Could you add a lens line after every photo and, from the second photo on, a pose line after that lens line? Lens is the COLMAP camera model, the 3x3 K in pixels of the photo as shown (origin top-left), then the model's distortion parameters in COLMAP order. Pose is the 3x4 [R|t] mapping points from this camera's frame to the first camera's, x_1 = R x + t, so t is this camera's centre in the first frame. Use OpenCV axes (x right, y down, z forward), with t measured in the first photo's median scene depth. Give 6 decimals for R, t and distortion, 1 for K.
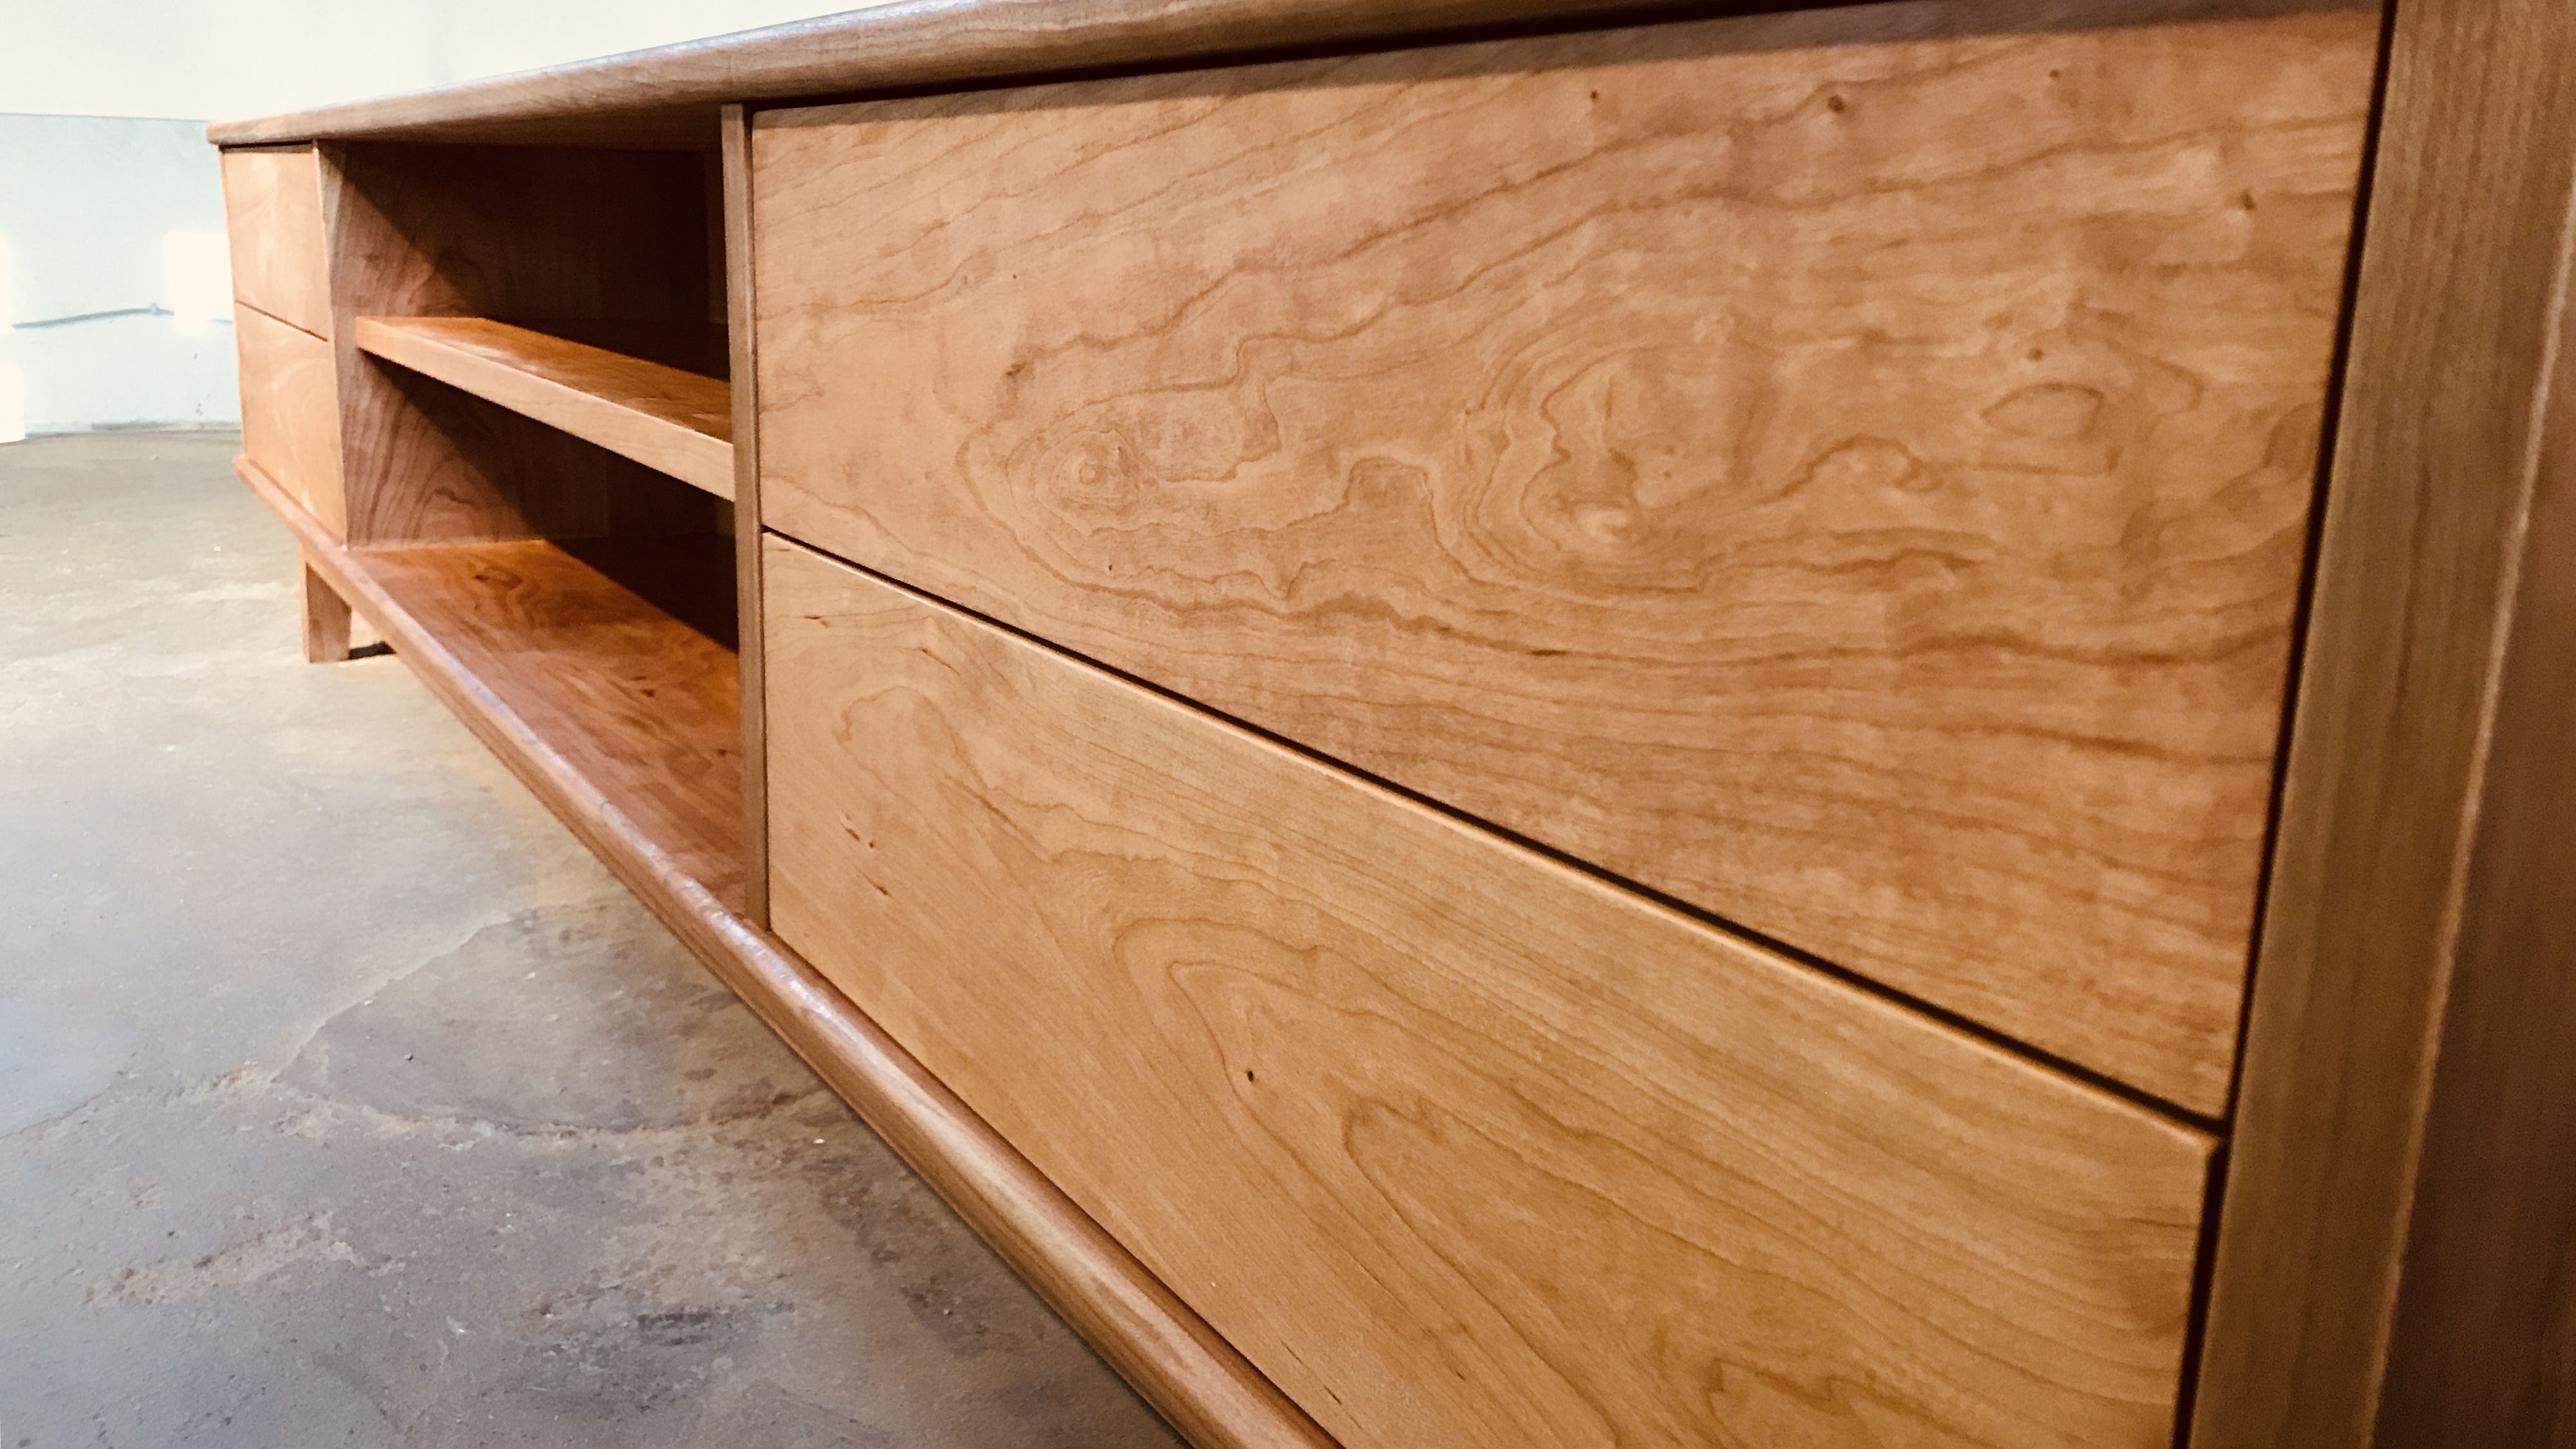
lens RADIAL K [[2106.3, 0, 1287.9], [0, 2106.3, 719.2], [0, 0, 1]] dist [0.077500, -0.166103]
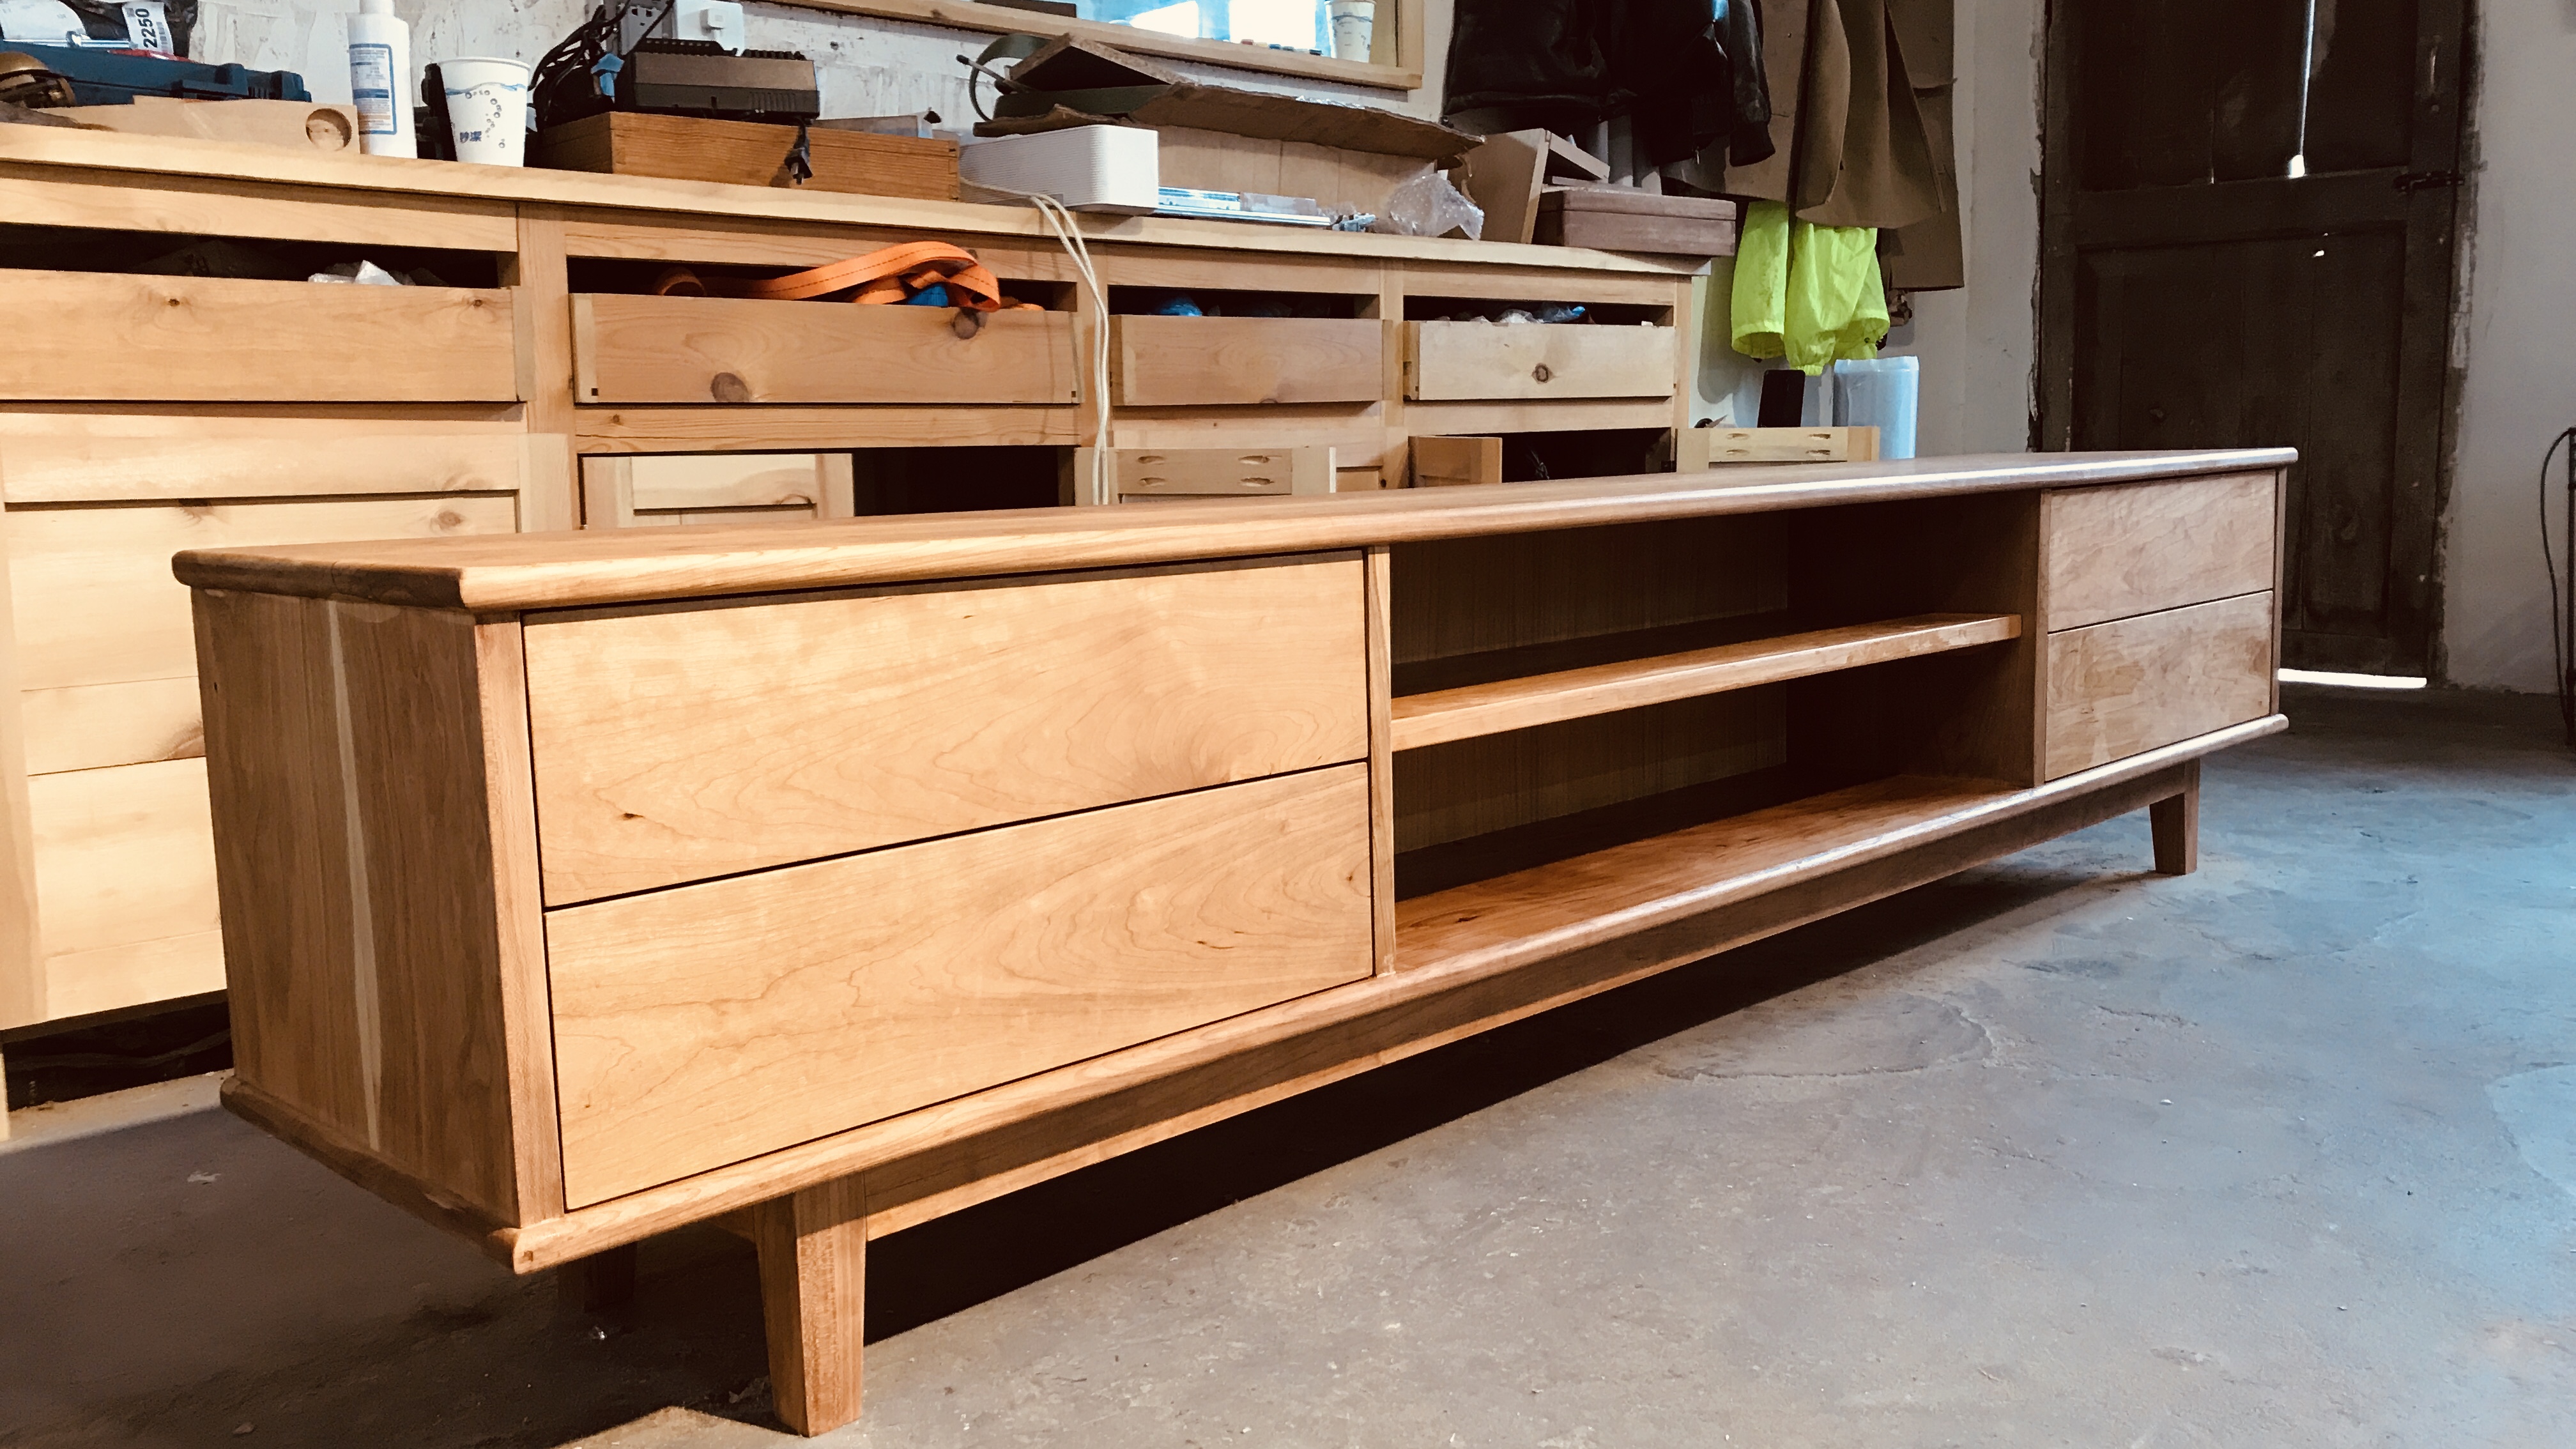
lens RADIAL K [[2106.0, 0, 1287.9], [0, 2106.0, 719.2], [0, 0, 1]] dist [0.077500, -0.166103]
pose [[-0.226532, -0.171173, 0.958845, -2.645772], [0.234240, 0.945970, 0.224215, -0.822060], [-0.945418, 0.275391, -0.174197, 2.401687]]
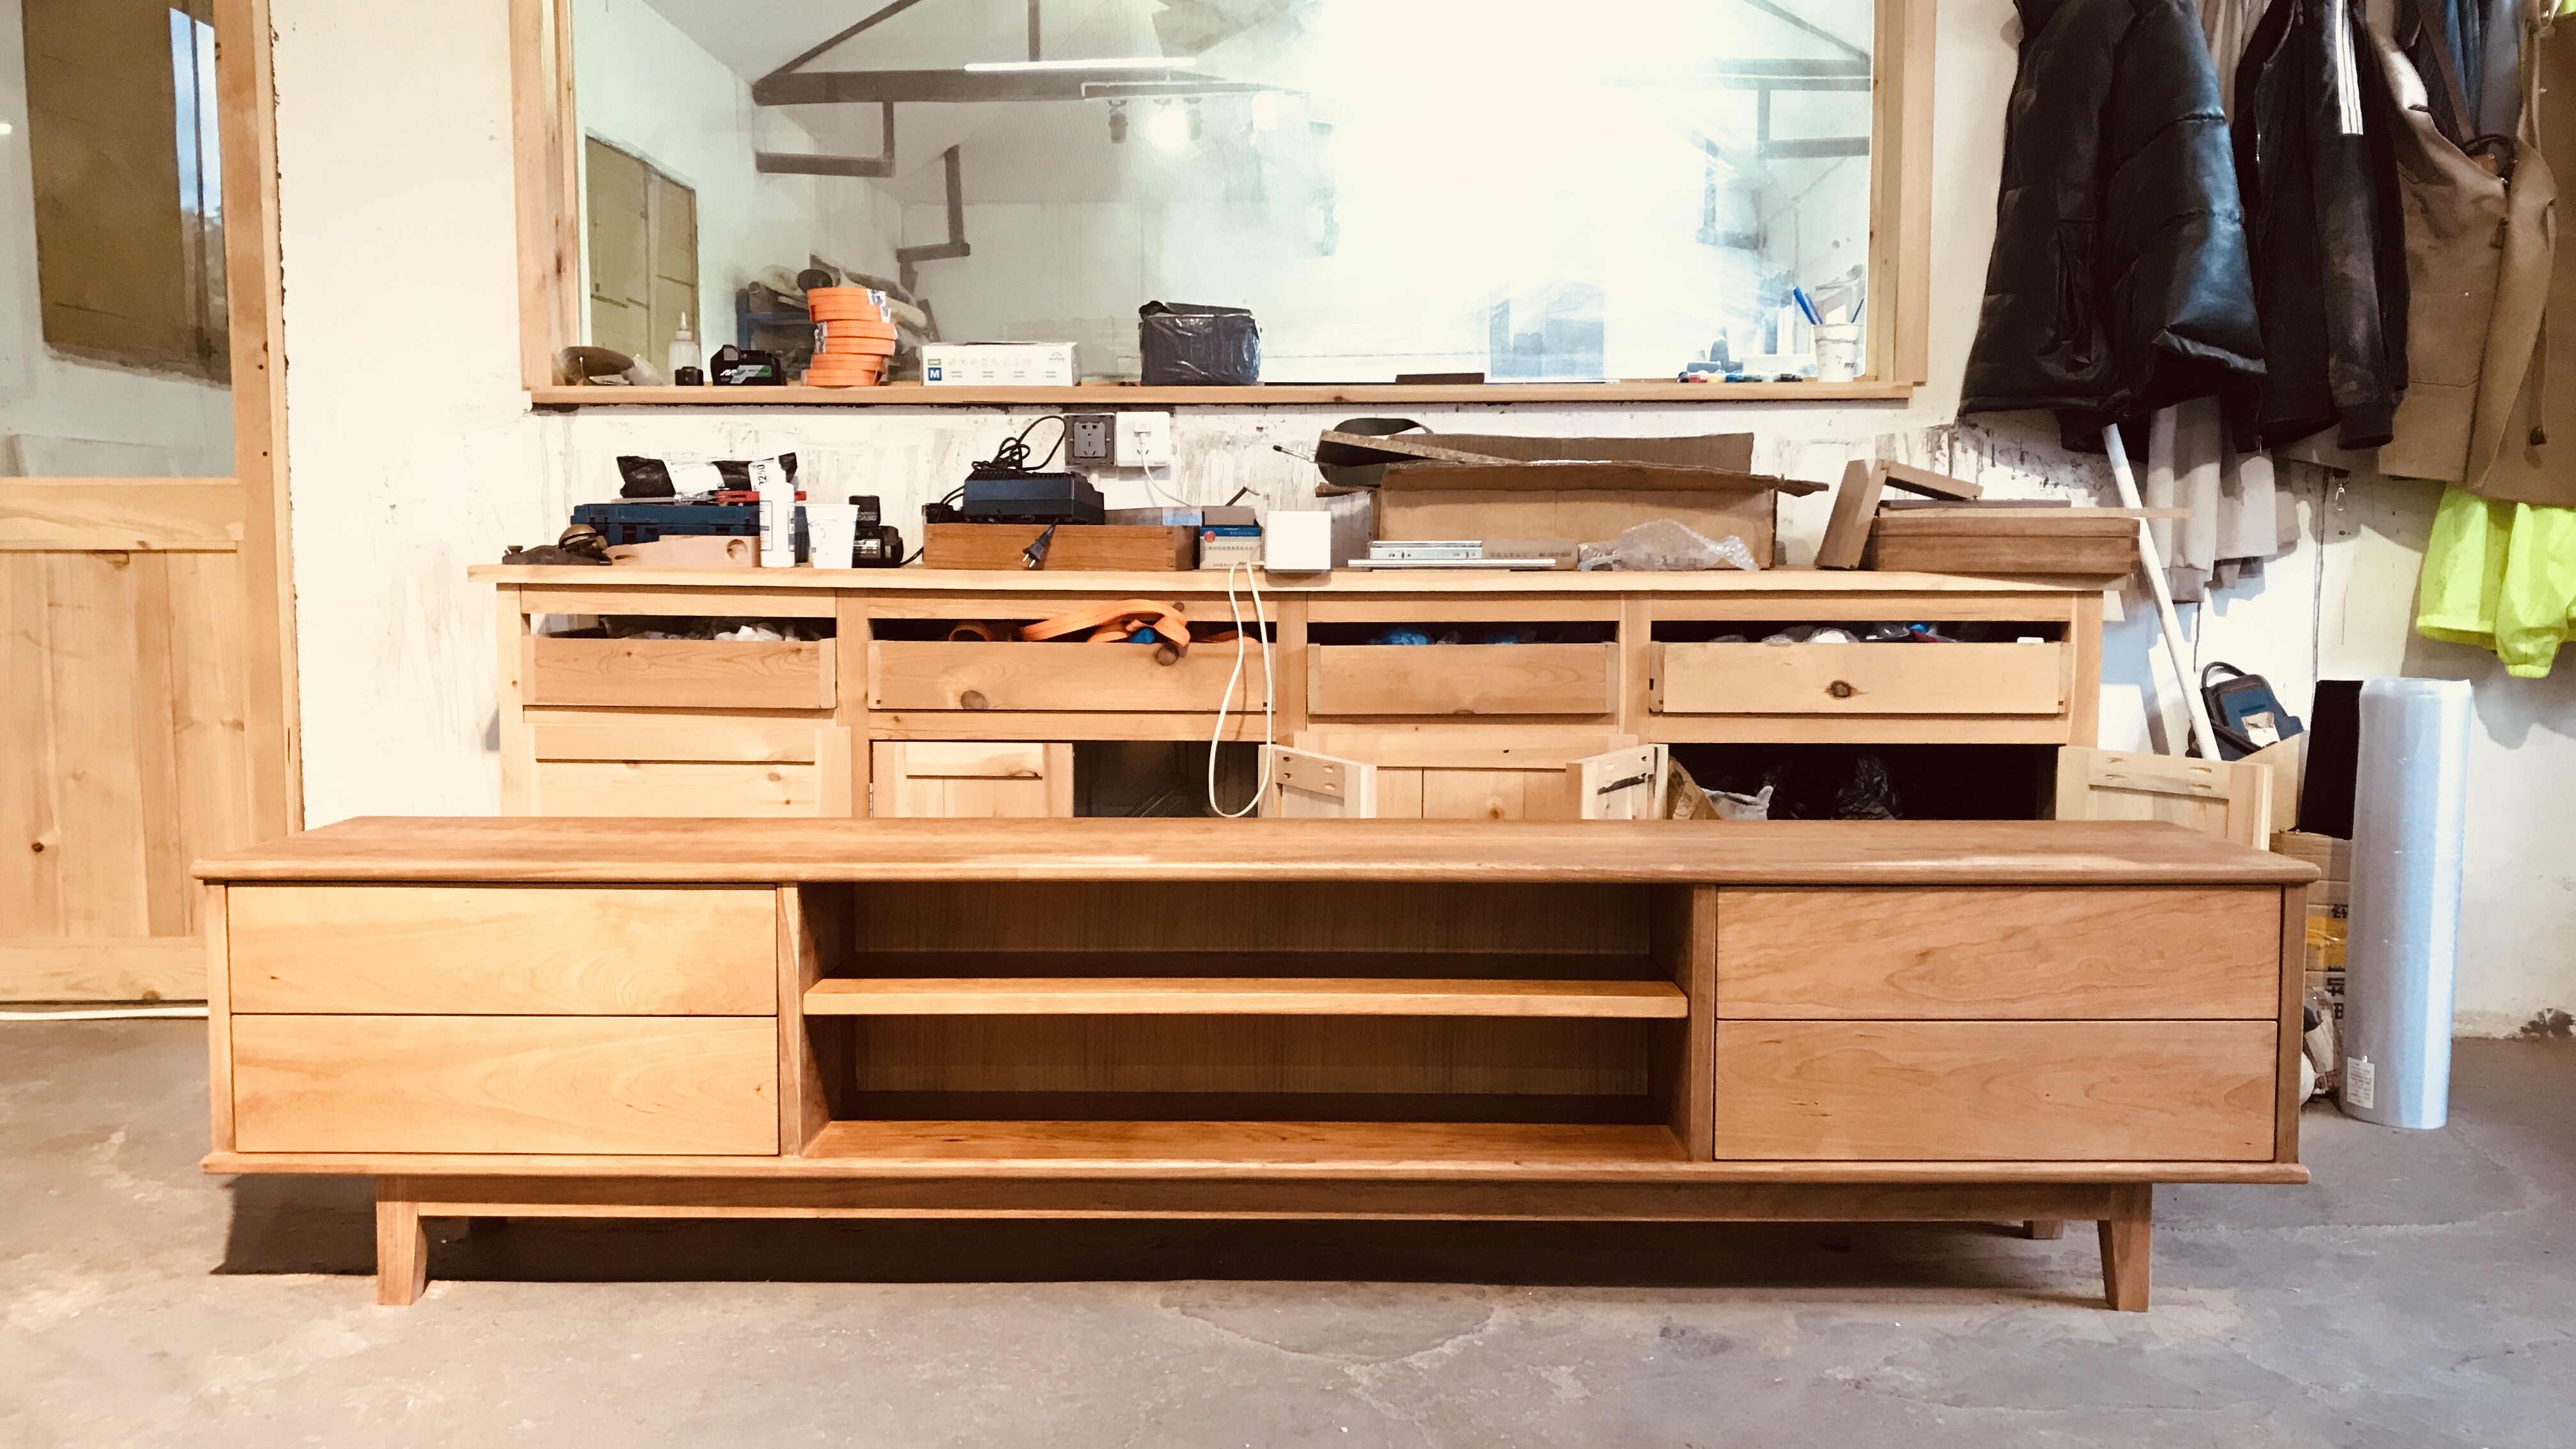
lens RADIAL K [[2106.0, 0, 1287.9], [0, 2106.0, 719.2], [0, 0, 1]] dist [0.077500, -0.166103]
pose [[0.540361, -0.111599, 0.834000, -2.913315], [0.212292, 0.977183, -0.006789, -0.592298], [-0.814212, 0.180720, 0.551723, -0.219322]]
